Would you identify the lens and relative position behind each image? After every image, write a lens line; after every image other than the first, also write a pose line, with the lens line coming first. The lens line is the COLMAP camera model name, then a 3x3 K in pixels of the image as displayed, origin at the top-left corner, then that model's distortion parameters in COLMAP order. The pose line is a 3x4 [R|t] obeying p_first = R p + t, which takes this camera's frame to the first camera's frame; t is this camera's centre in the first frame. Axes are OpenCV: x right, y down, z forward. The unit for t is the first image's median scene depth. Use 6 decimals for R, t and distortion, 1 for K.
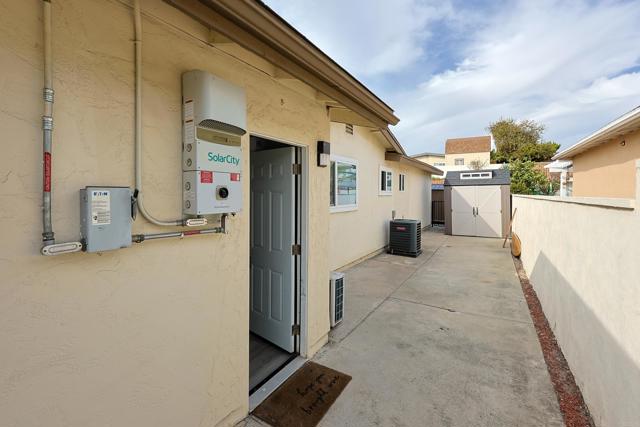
lens RADIAL K [[263.2, 0, 318.0], [0, 263.2, 192.8], [0, 0, 1]] dist [0.001514, 0.000228]
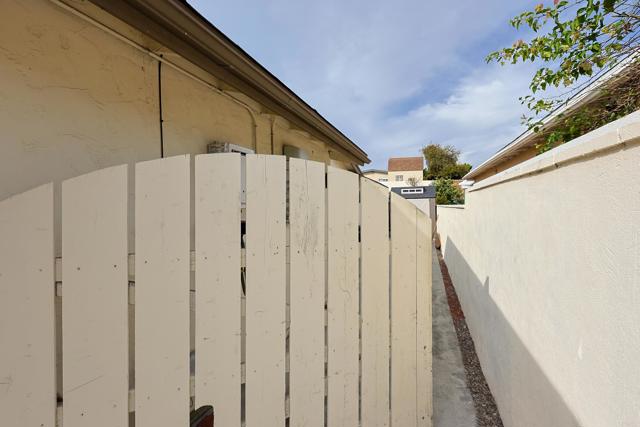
lens RADIAL K [[275.0, 0, 323.3], [0, 275.0, 212.7], [0, 0, 1]] dist [-0.000992, 0.000046]
pose [[0.974553, -0.021765, 0.223096, -0.102480], [0.017331, 0.999612, 0.021815, 0.003527], [-0.223484, -0.017393, 0.974552, -0.173060]]
